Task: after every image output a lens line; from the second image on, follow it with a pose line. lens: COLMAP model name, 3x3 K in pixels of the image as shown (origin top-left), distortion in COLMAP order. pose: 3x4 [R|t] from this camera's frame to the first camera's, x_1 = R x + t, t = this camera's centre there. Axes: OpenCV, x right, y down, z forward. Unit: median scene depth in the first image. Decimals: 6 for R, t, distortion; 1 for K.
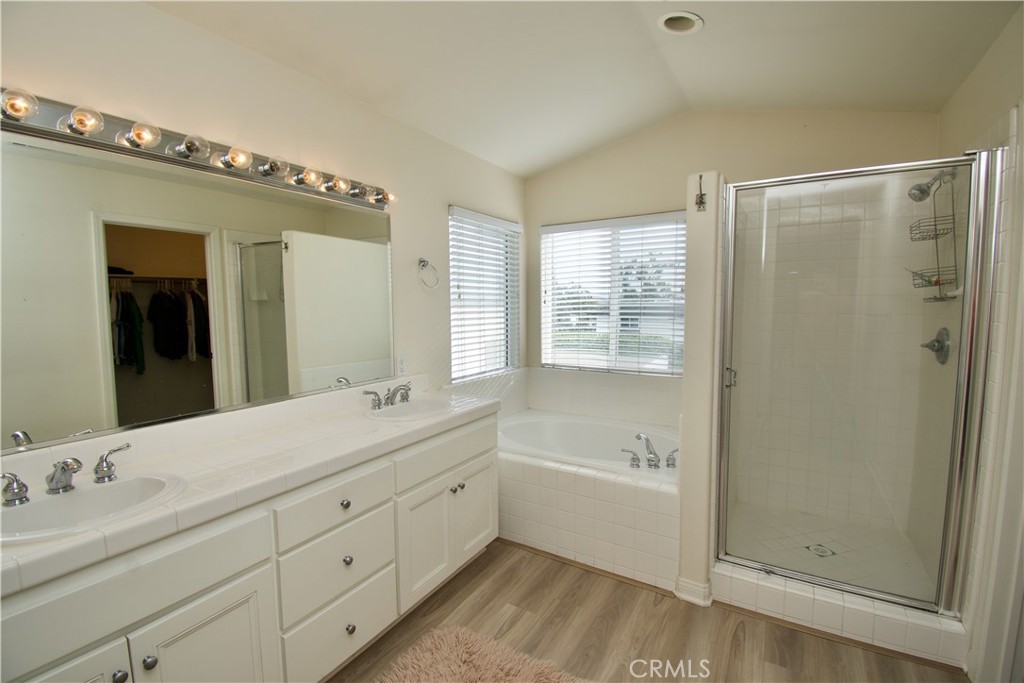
lens RADIAL K [[455.3, 0, 509.5], [0, 455.3, 341.6], [0, 0, 1]] dist [-0.006845, -0.008311]
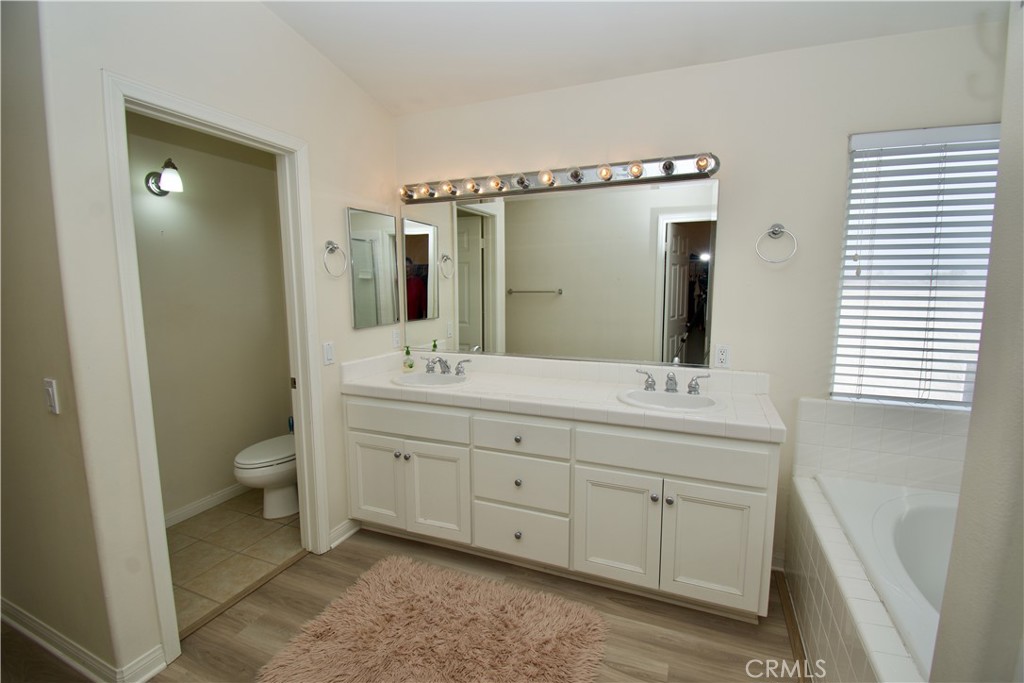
lens RADIAL K [[455.3, 0, 510.1], [0, 455.3, 341.5], [0, 0, 1]] dist [-0.006845, -0.008311]
pose [[0.141310, 0.138494, -0.980230, 0.657773], [-0.078600, 0.988610, 0.128347, -0.062792], [0.986840, 0.058909, 0.150586, 0.578919]]
